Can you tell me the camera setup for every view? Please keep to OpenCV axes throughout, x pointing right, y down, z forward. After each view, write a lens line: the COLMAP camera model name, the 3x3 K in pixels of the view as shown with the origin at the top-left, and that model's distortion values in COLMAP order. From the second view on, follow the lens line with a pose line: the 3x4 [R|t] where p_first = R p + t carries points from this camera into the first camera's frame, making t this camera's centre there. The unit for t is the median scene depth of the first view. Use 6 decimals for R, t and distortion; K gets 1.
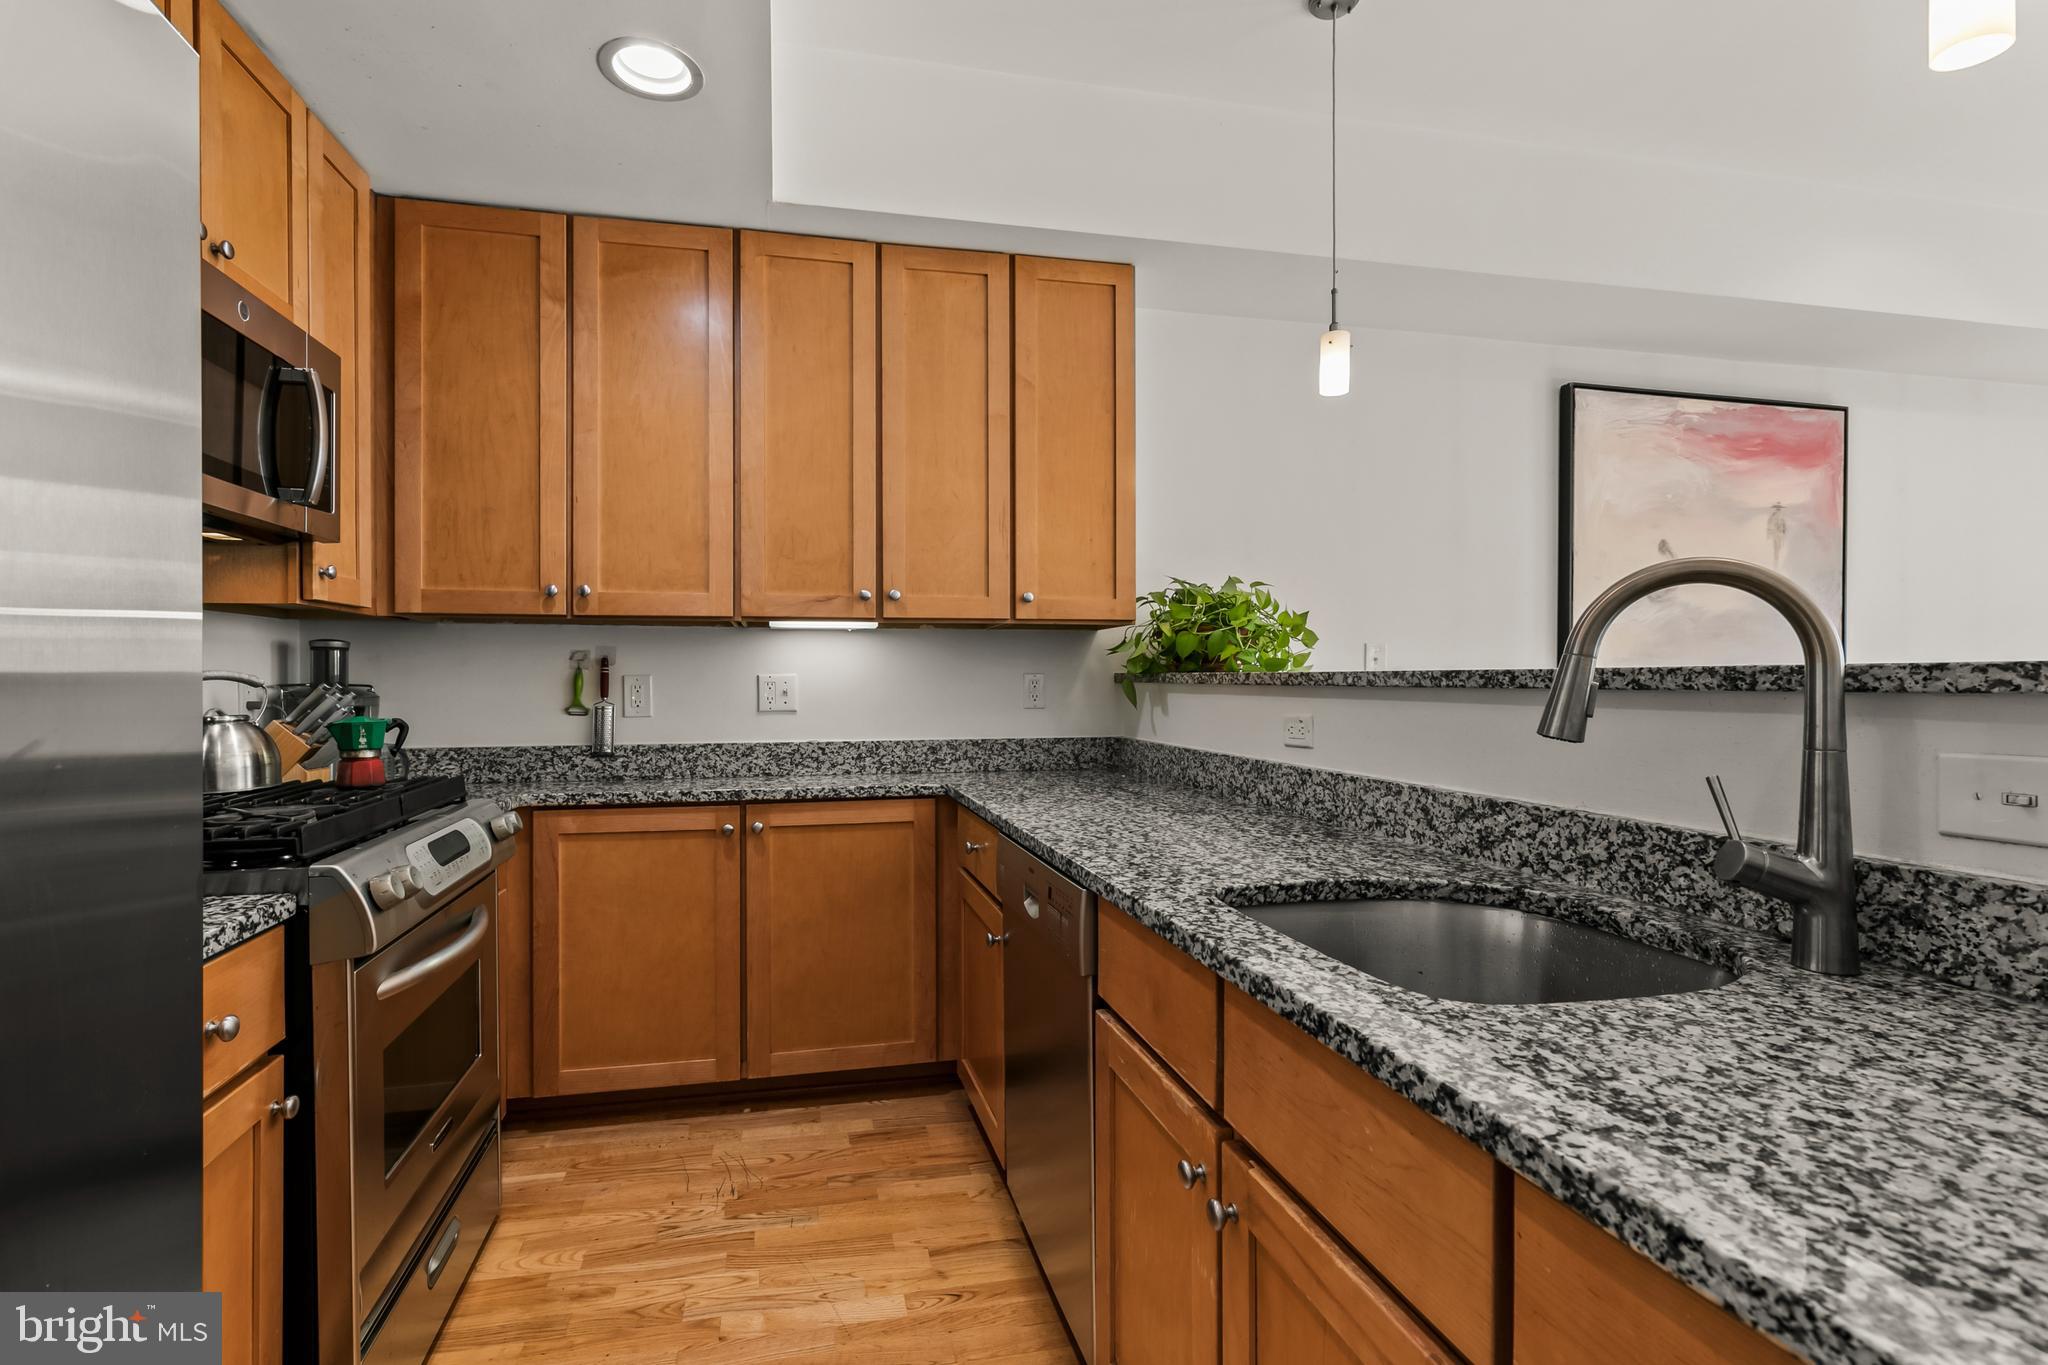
lens RADIAL K [[922.6, 0, 980.9], [0, 922.6, 682.8], [0, 0, 1]] dist [0.012132, -0.003070]
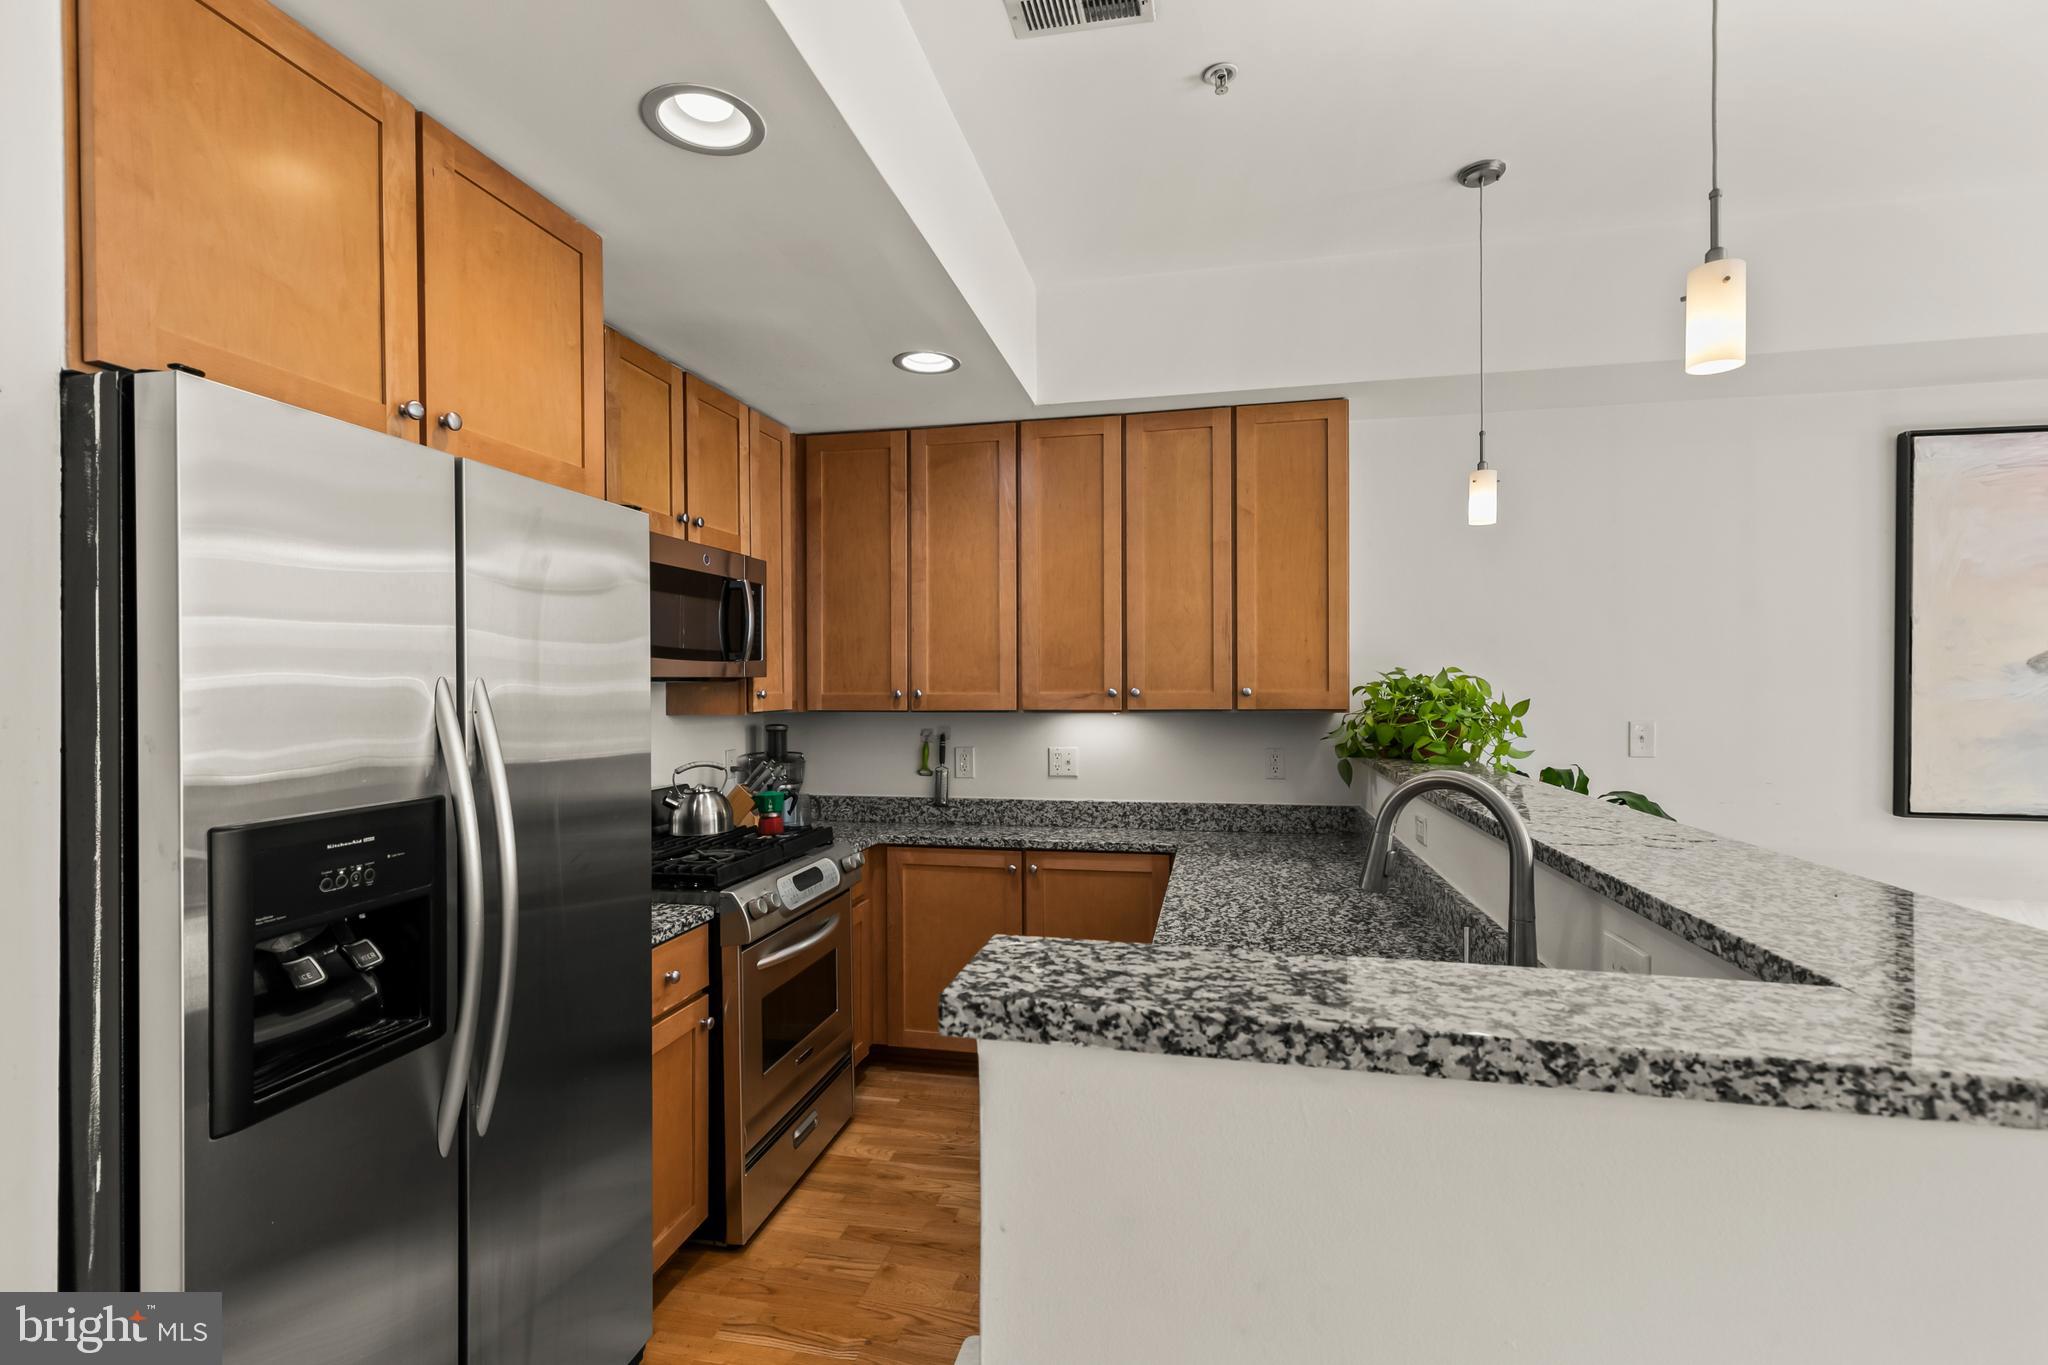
lens RADIAL K [[922.6, 0, 1041.6], [0, 922.6, 685.6], [0, 0, 1]] dist [0.012132, -0.003070]
pose [[0.917493, -0.004862, -0.397723, 0.302055], [0.003545, 0.999986, -0.004046, -0.103255], [0.397737, 0.002302, 0.917496, -0.217757]]
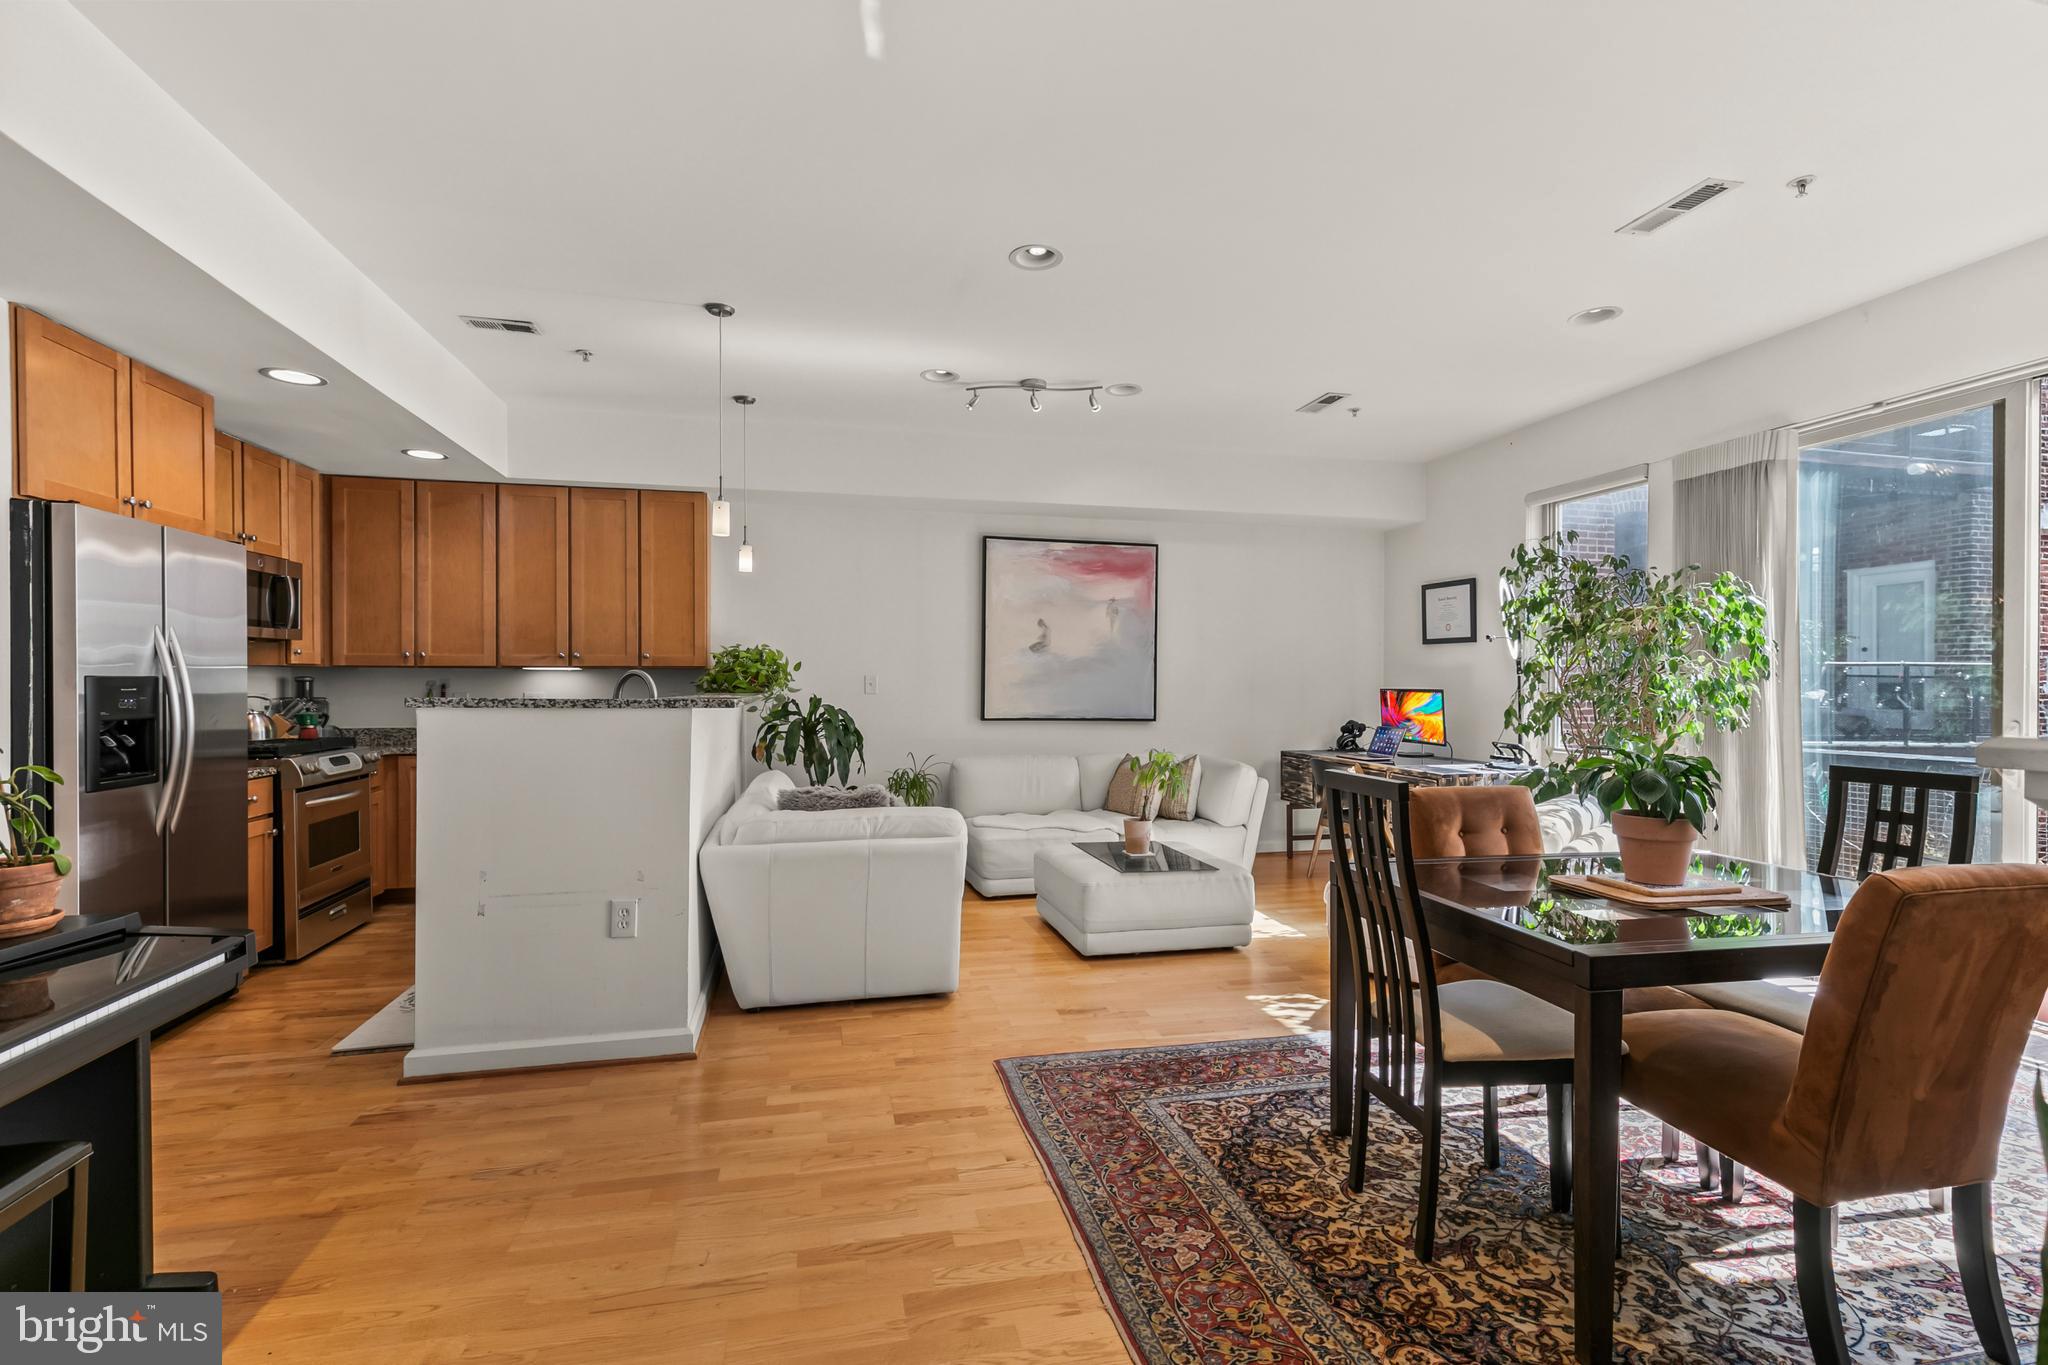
lens RADIAL K [[922.6, 0, 1013.5], [0, 922.6, 689.5], [0, 0, 1]] dist [0.012132, -0.003070]
pose [[0.999989, 0.001729, 0.004268, 0.921095], [-0.001747, 0.999990, 0.004199, -0.029475], [-0.004261, -0.004207, 0.999982, -1.141981]]
